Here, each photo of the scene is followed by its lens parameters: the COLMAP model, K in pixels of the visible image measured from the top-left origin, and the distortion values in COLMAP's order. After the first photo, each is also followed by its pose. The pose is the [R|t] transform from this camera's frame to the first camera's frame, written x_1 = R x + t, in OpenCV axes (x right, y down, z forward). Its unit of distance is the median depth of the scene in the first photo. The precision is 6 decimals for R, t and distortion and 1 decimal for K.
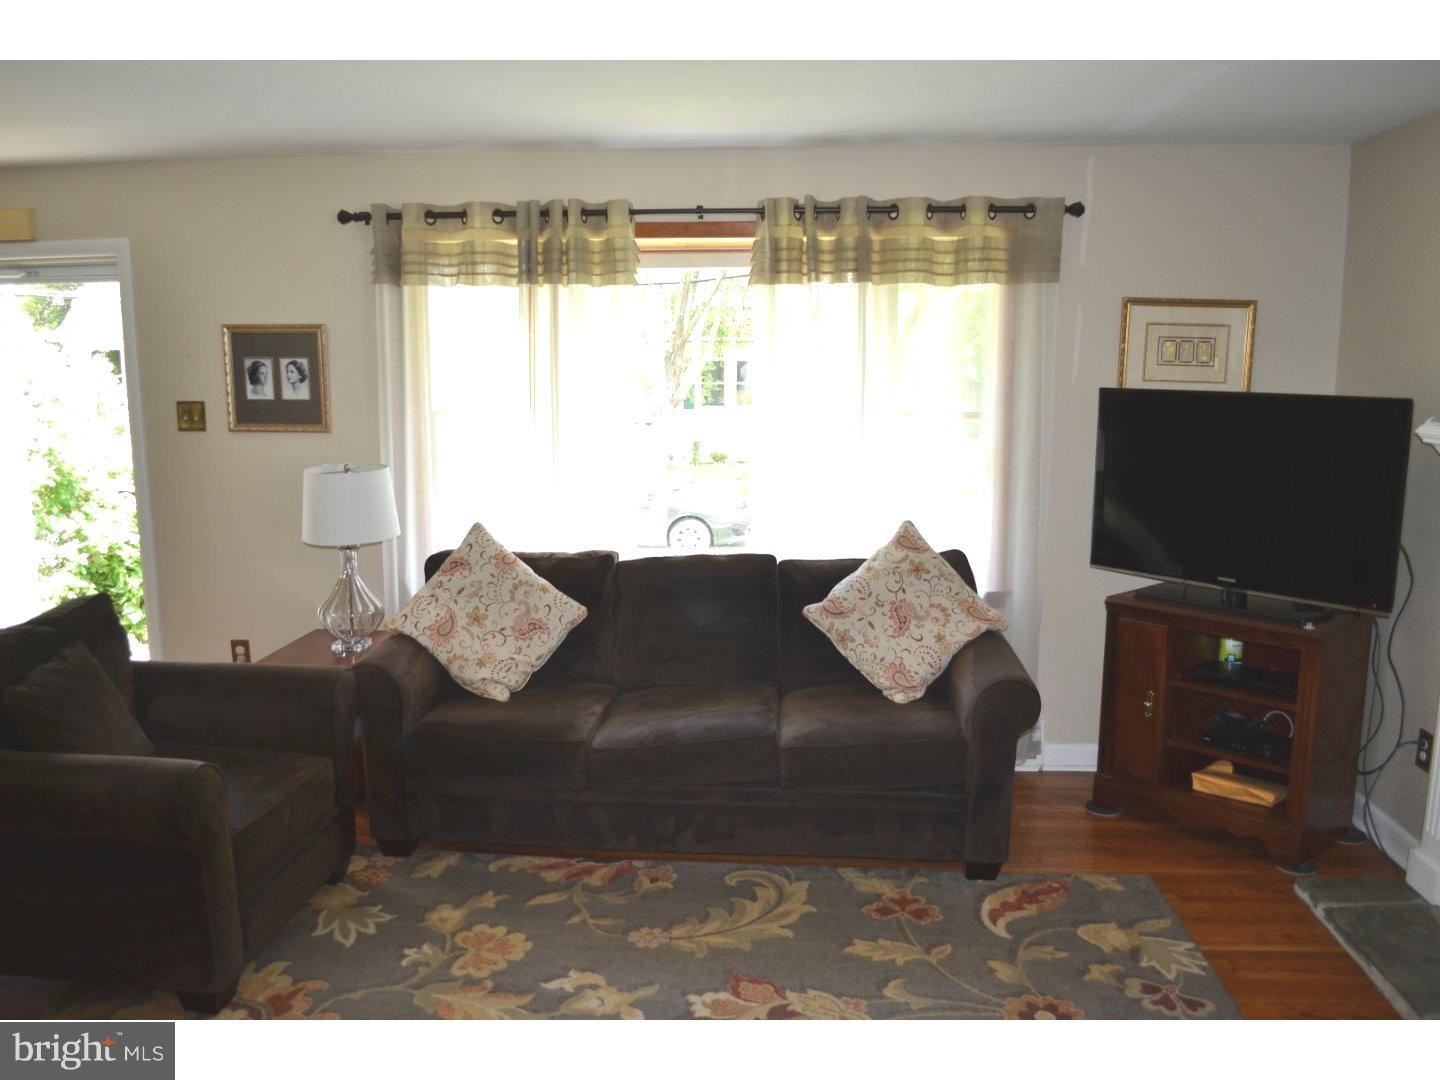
lens RADIAL K [[1164.7, 0, 708.4], [0, 1164.7, 561.9], [0, 0, 1]] dist [-0.081331, 0.010311]
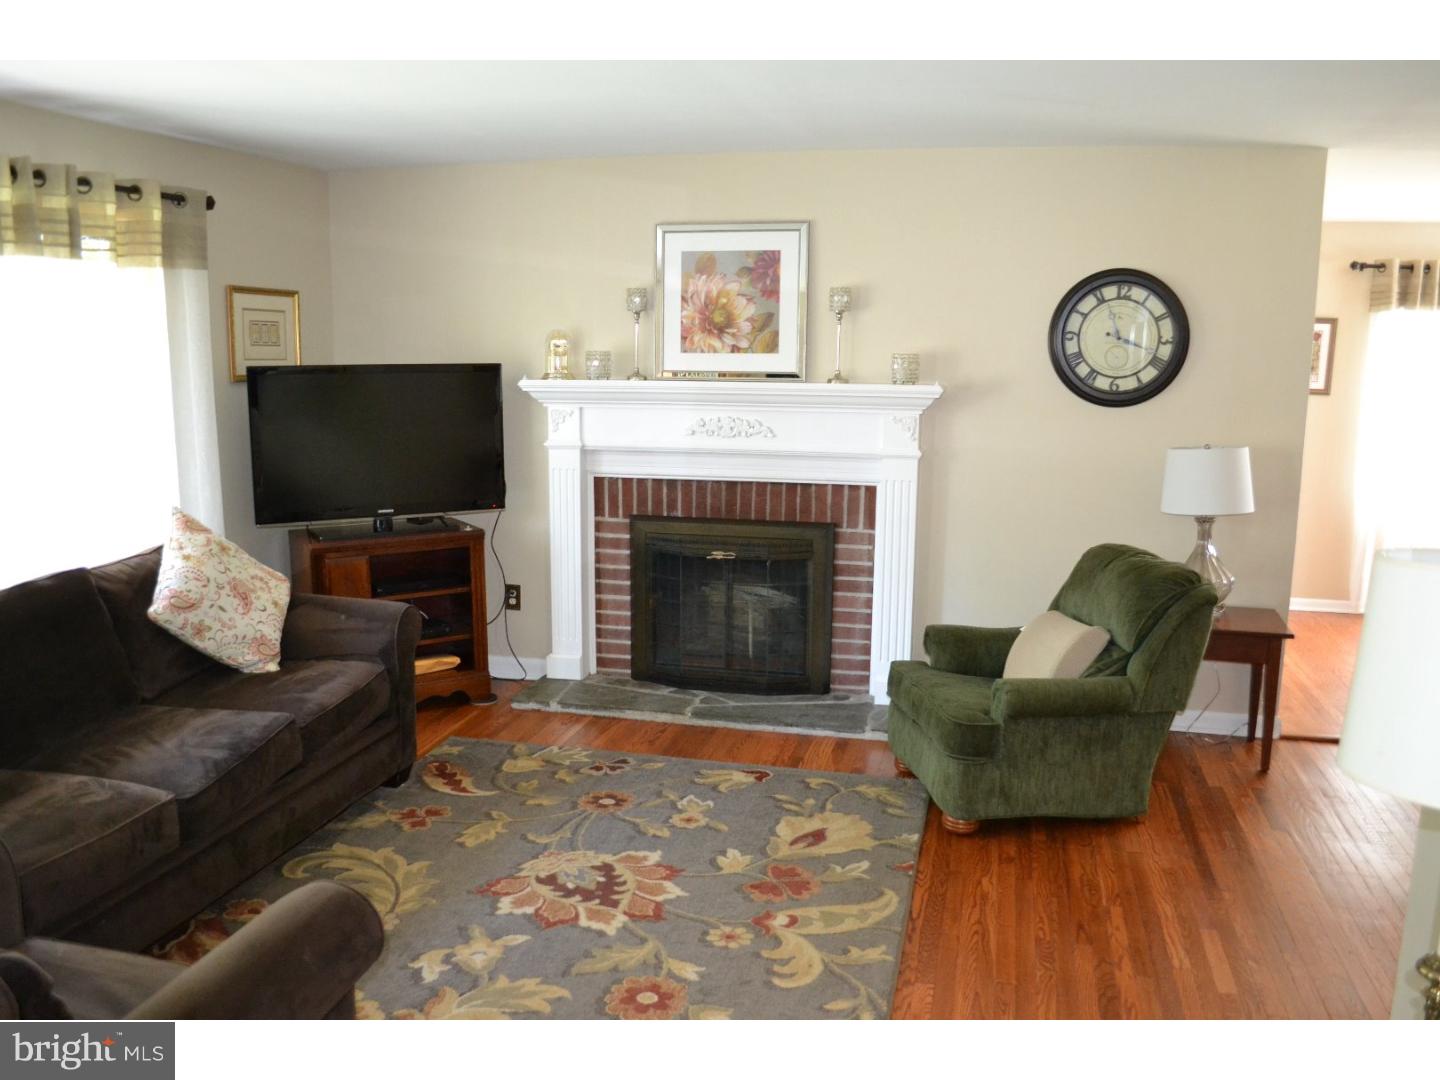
lens RADIAL K [[1164.7, 0, 708.4], [0, 1164.7, 561.9], [0, 0, 1]] dist [-0.081331, 0.010311]
pose [[0.164113, -0.180340, 0.969817, -0.747967], [0.162725, 0.974627, 0.153698, -0.069195], [-0.972927, 0.132590, 0.189295, 0.405524]]
